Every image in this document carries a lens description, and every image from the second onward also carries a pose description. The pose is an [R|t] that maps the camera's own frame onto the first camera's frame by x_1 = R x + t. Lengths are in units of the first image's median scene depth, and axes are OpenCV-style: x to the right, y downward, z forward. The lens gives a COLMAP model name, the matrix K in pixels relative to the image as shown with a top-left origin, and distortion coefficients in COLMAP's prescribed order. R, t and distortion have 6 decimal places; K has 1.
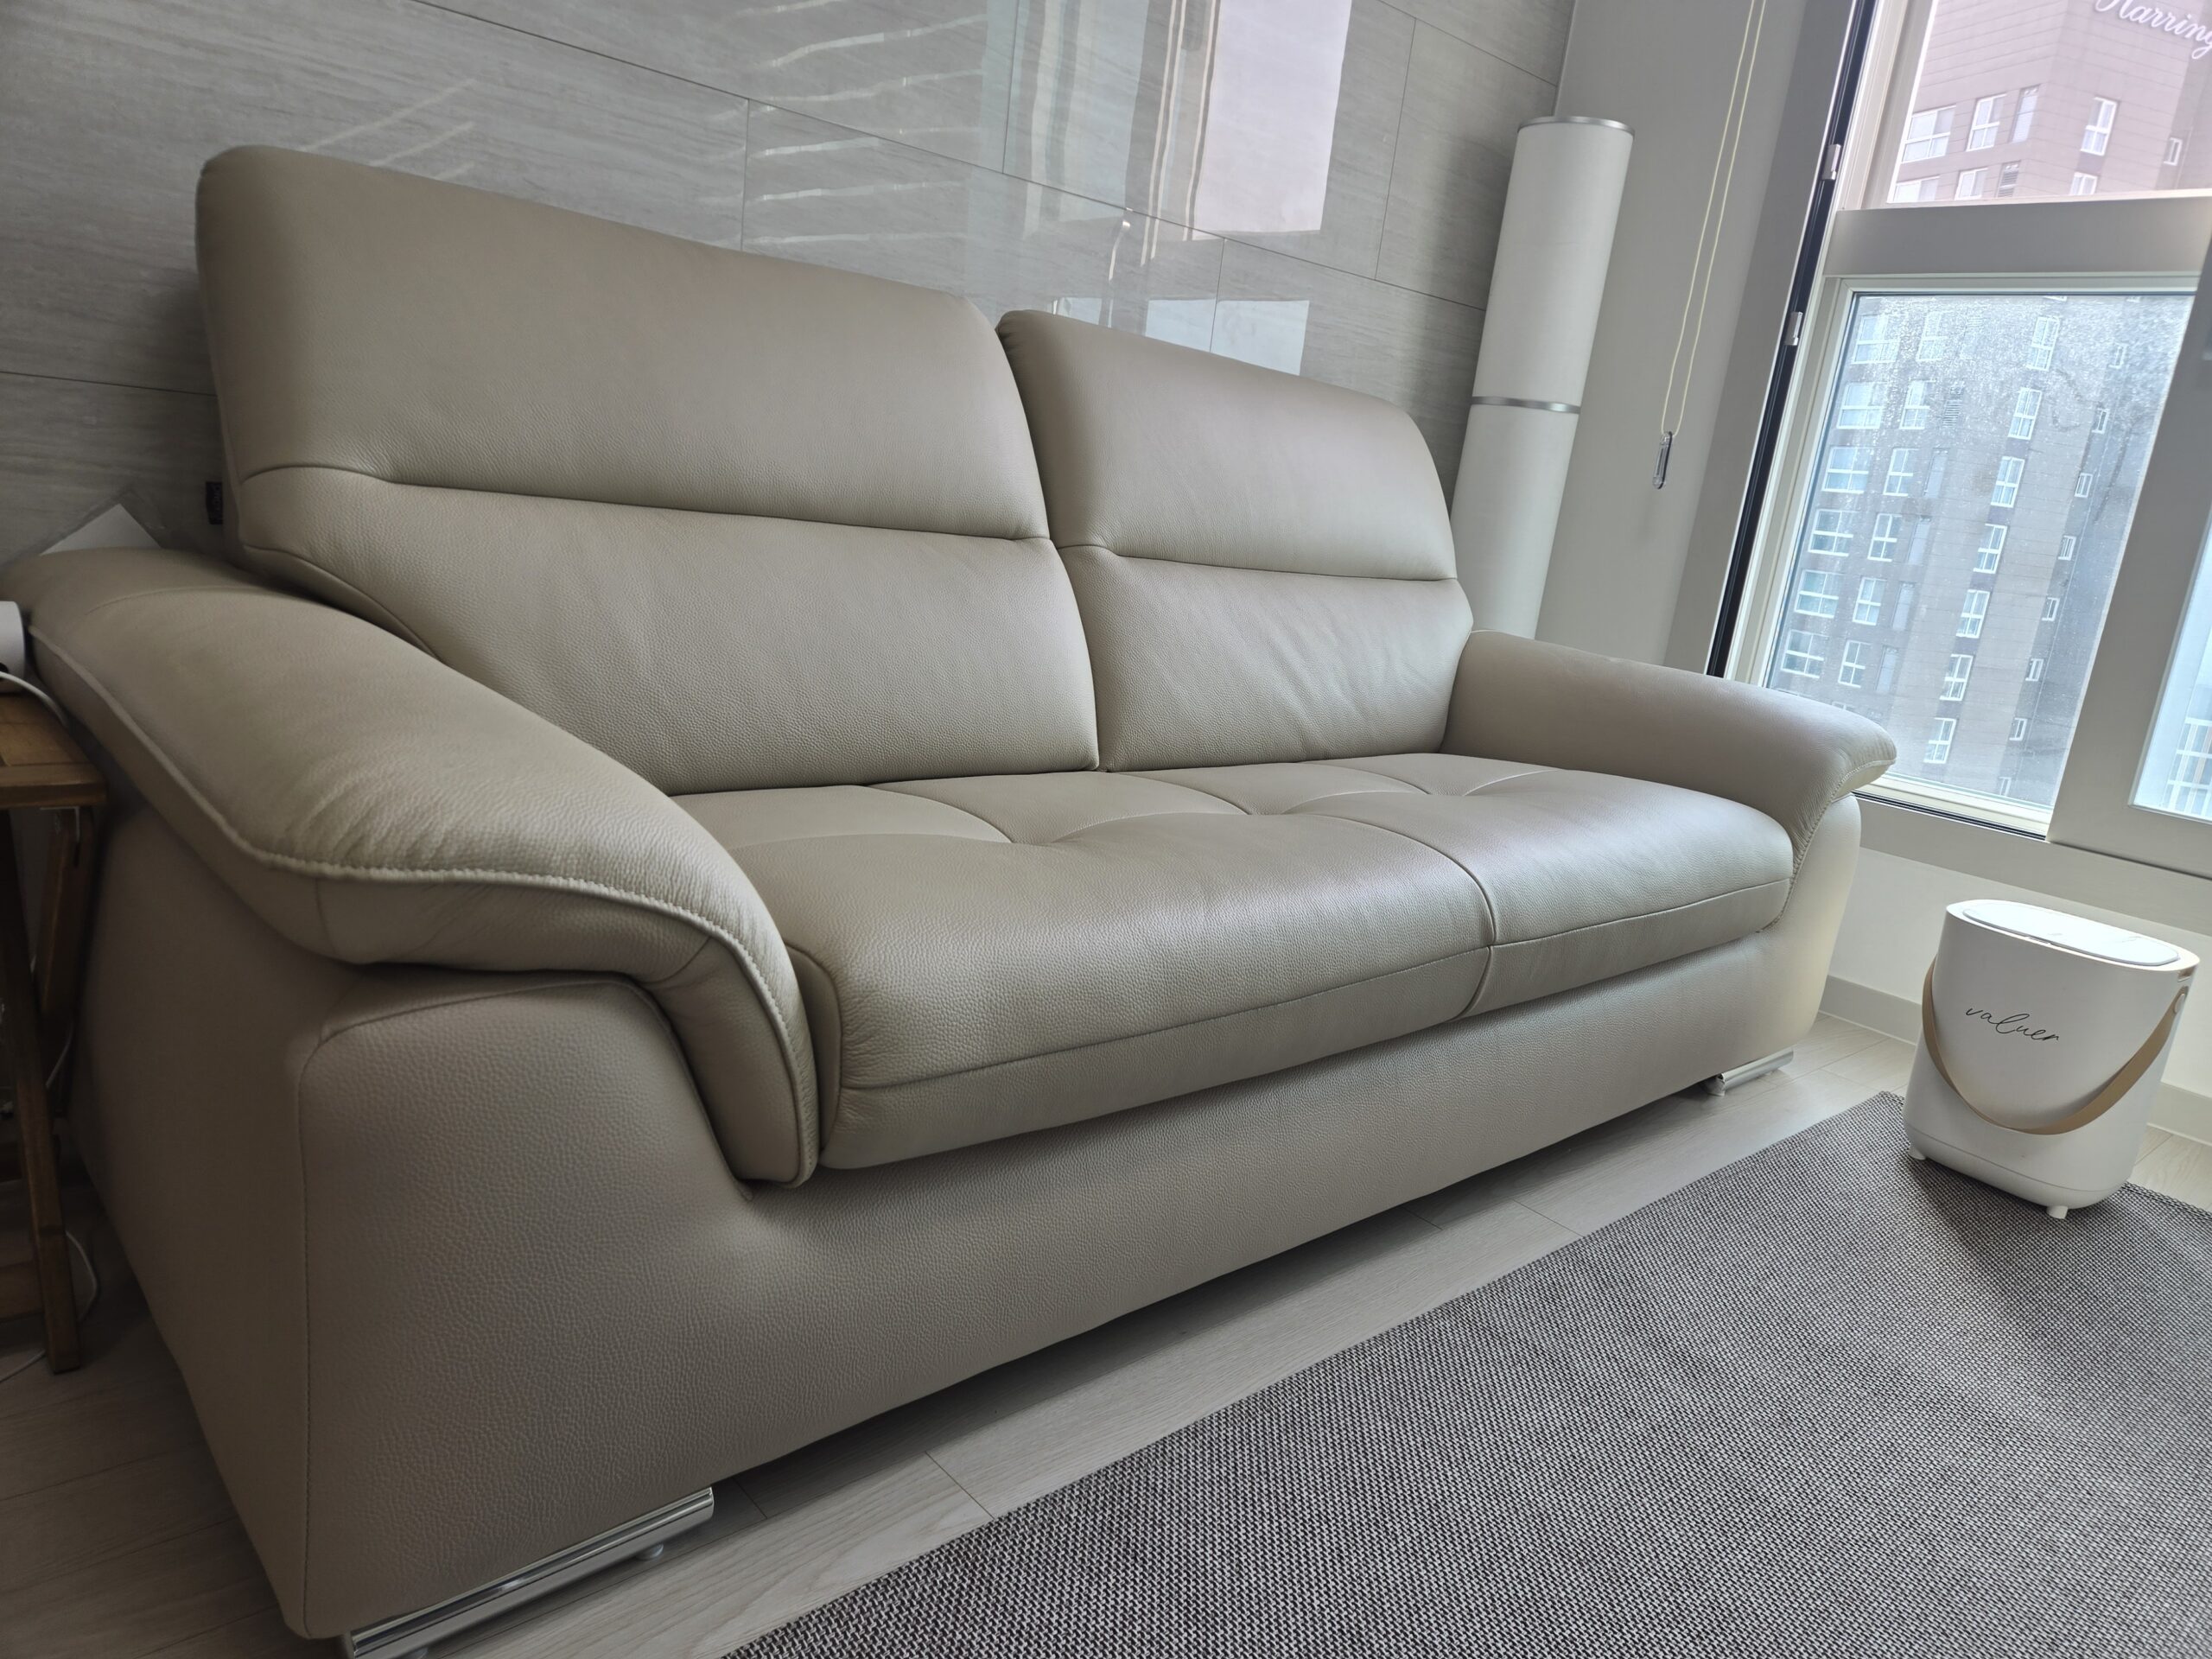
lens RADIAL K [[1487.1, 0, 1099.9], [0, 1487.1, 824.7], [0, 0, 1]] dist [0.077065, -0.042050]
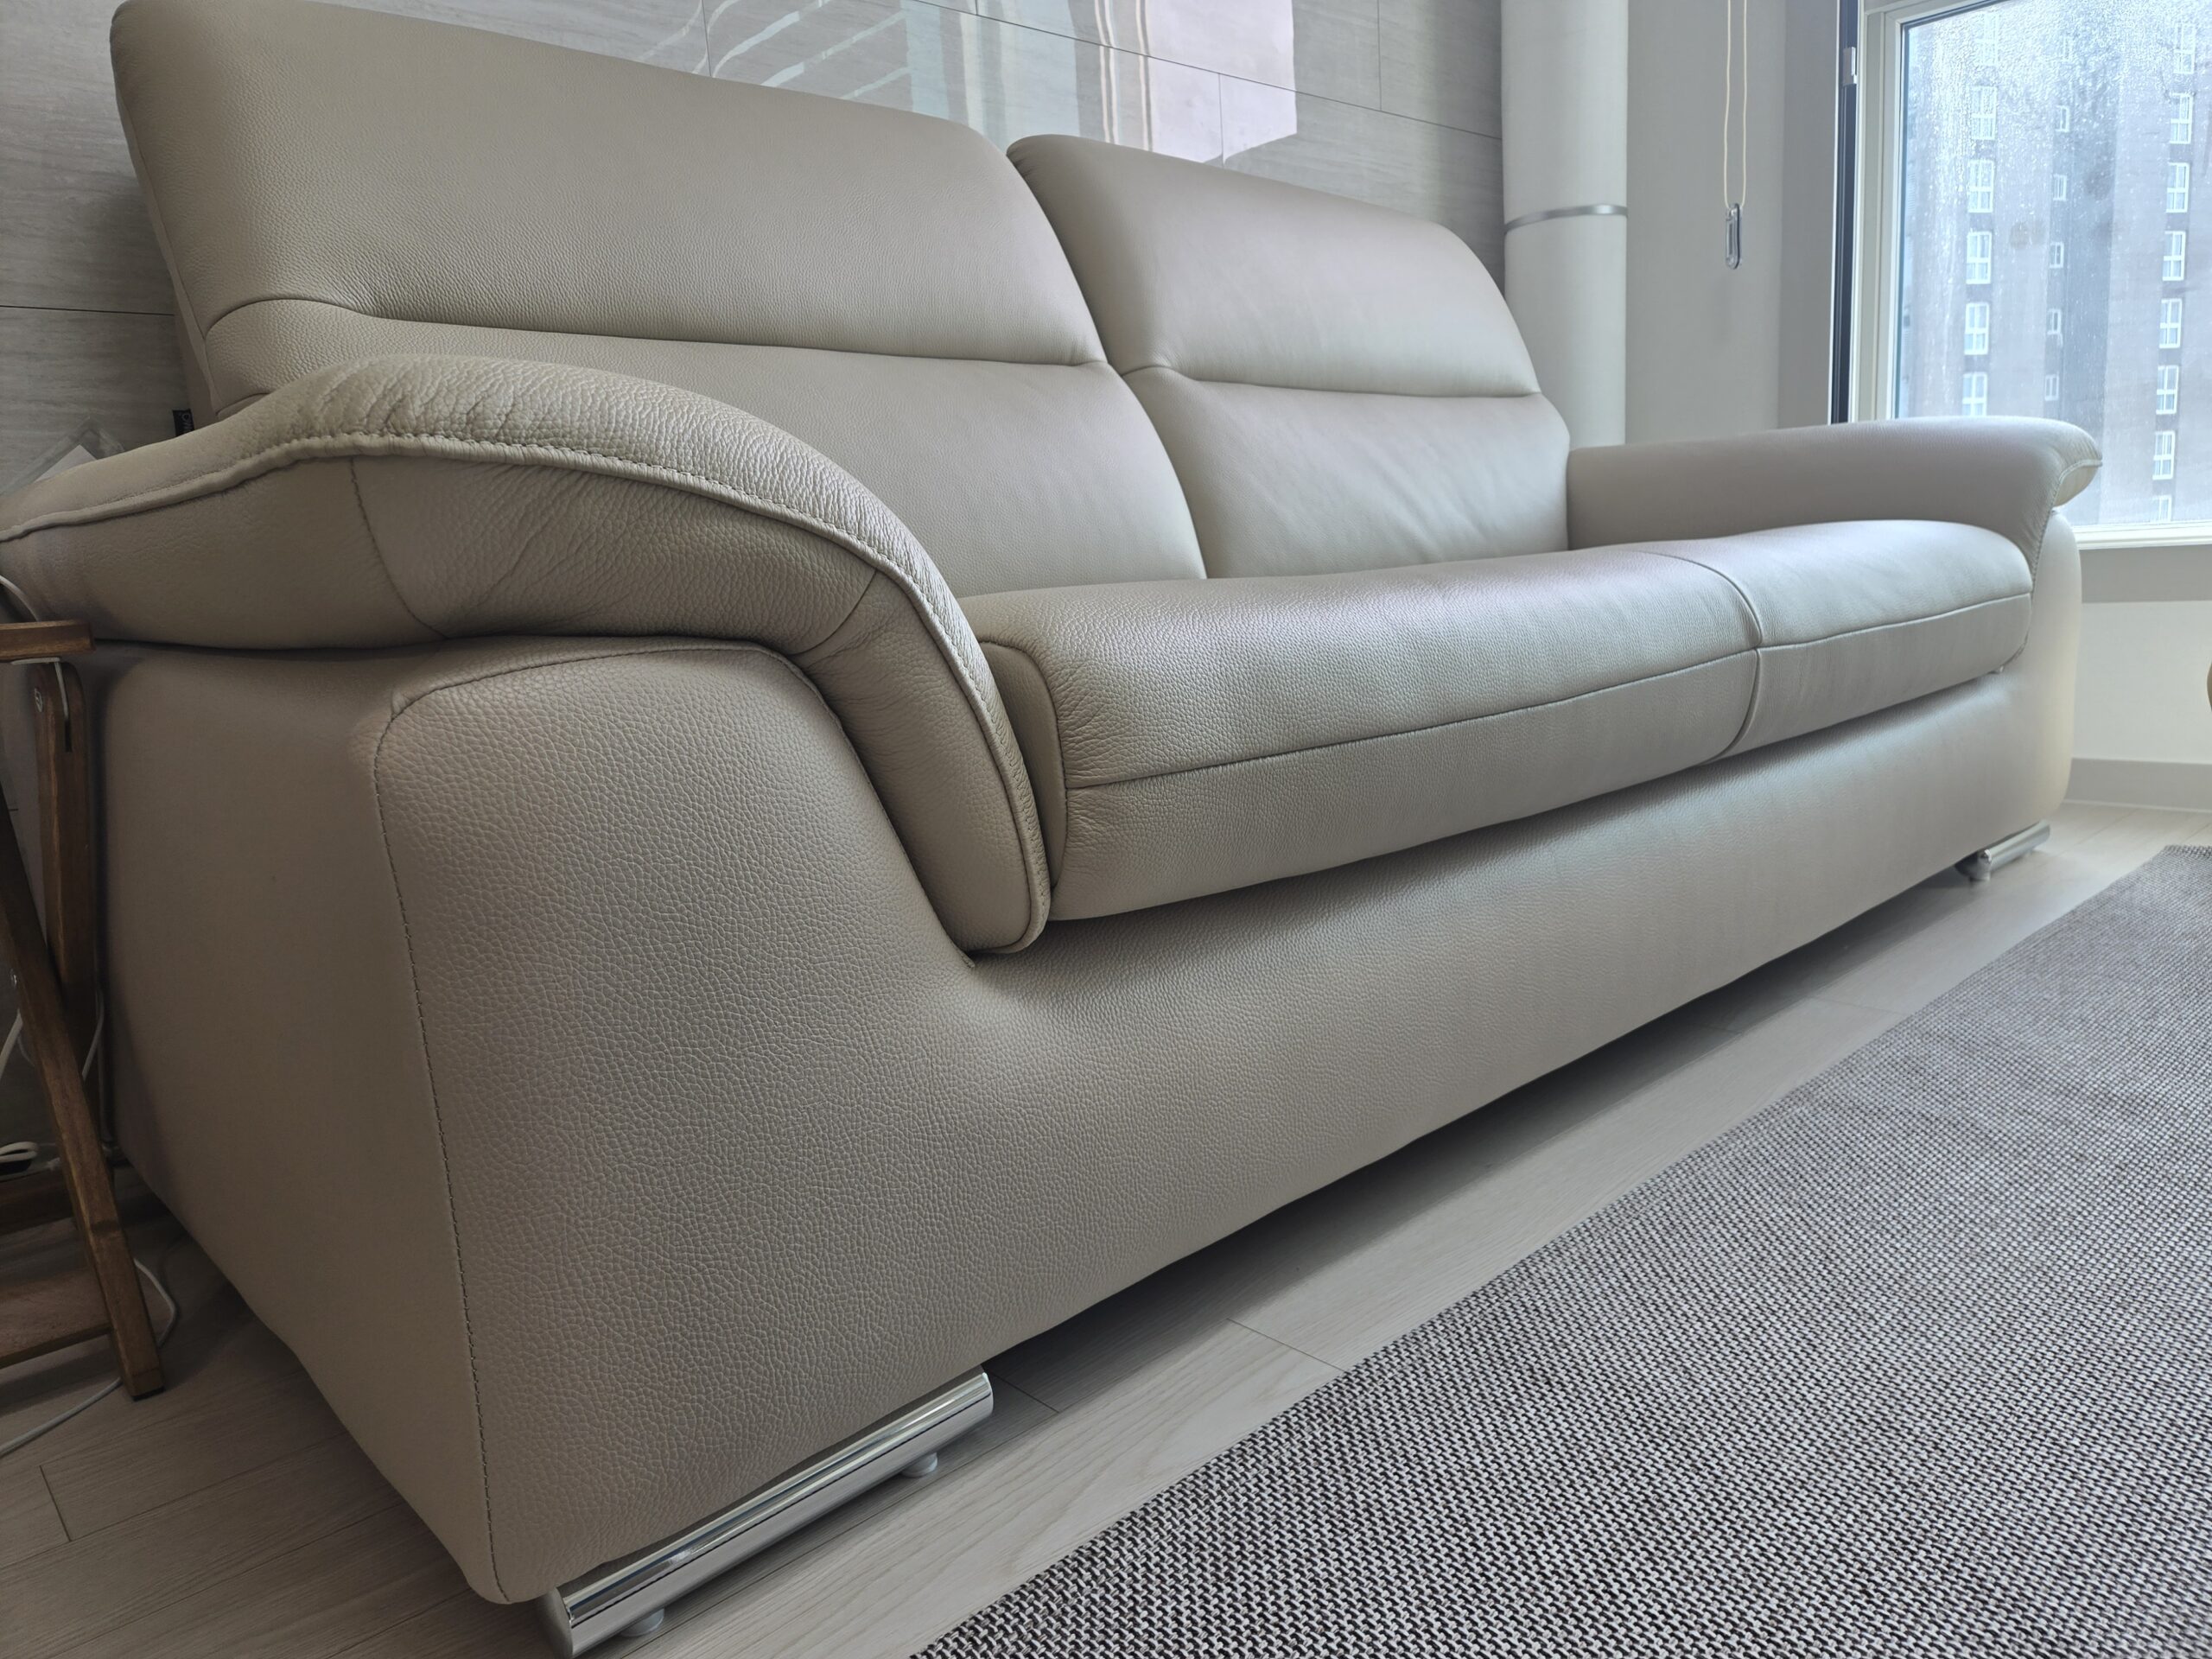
lens RADIAL K [[1487.1, 0, 1068.7], [0, 1487.1, 816.3], [0, 0, 1]] dist [0.077065, -0.042050]
pose [[0.982877, -0.182445, -0.025836, -0.105575], [0.180226, 0.981032, -0.071383, 0.164761], [0.038369, 0.065504, 0.997114, 0.168416]]
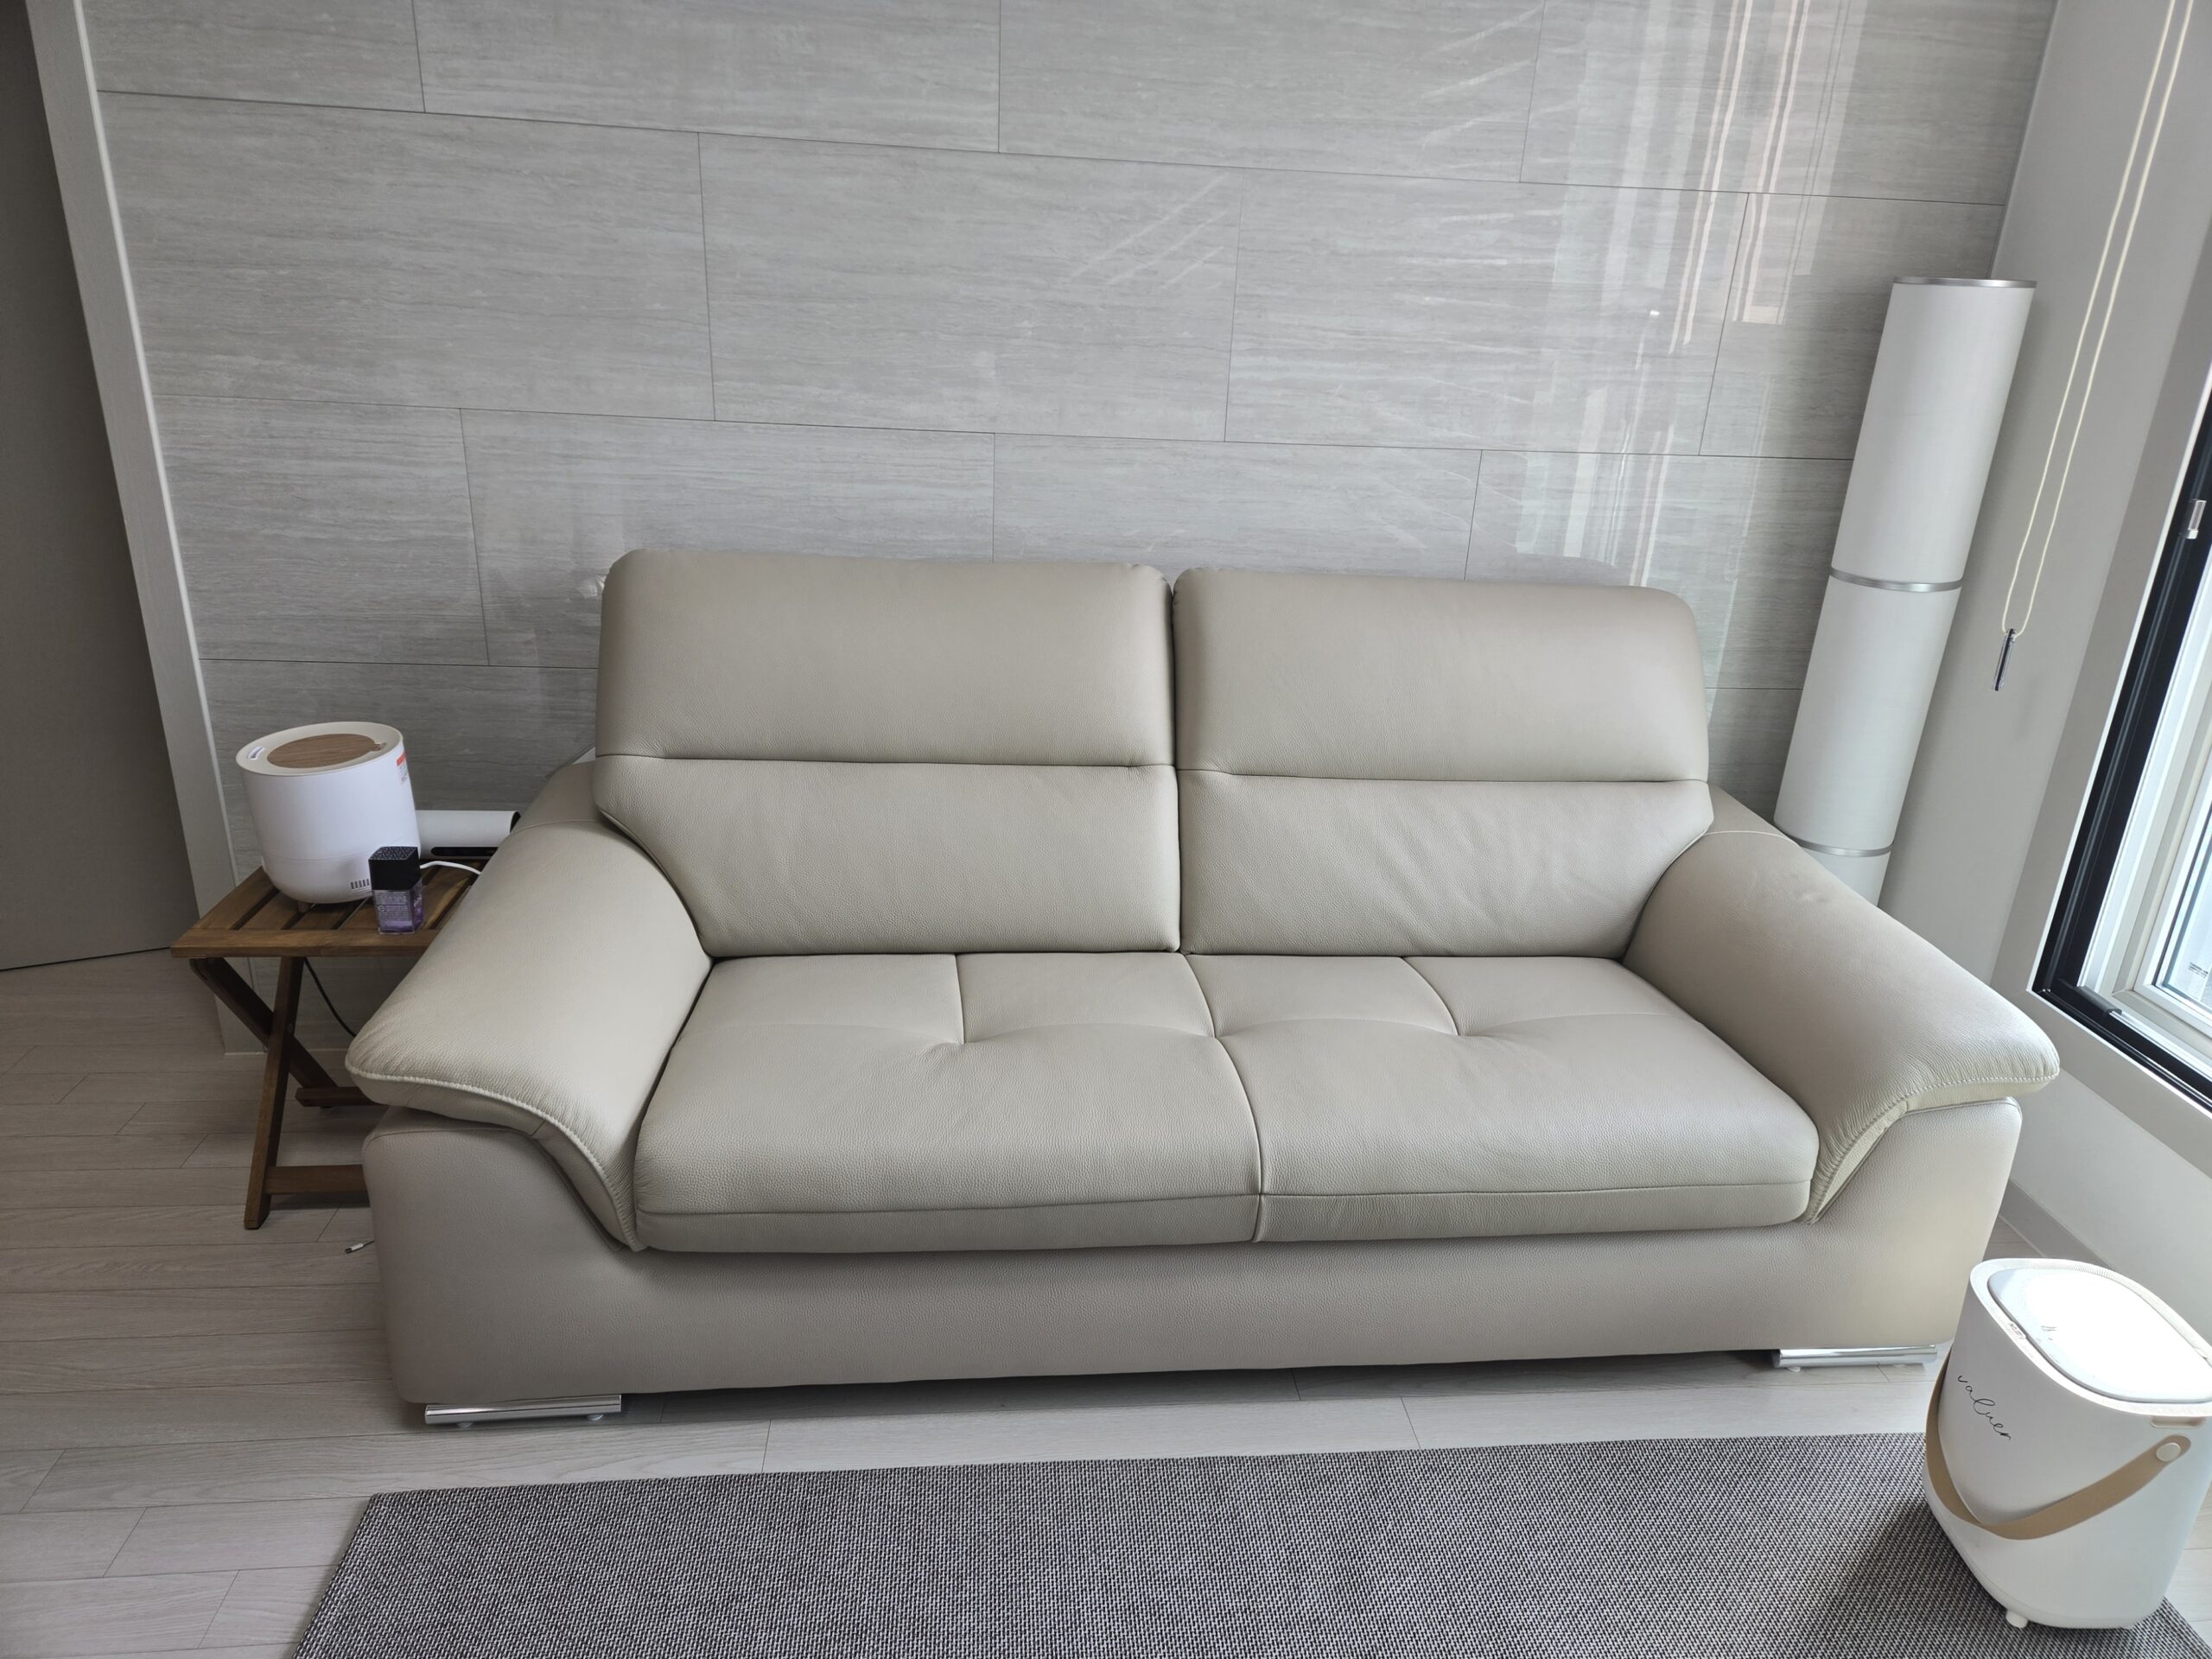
lens RADIAL K [[1487.1, 0, 1110.0], [0, 1487.1, 824.6], [0, 0, 1]] dist [0.077065, -0.042050]
pose [[0.802712, 0.133613, -0.581207, 0.844493], [-0.086635, 0.990366, 0.108022, -0.346346], [0.590041, -0.036358, 0.806554, -0.058311]]
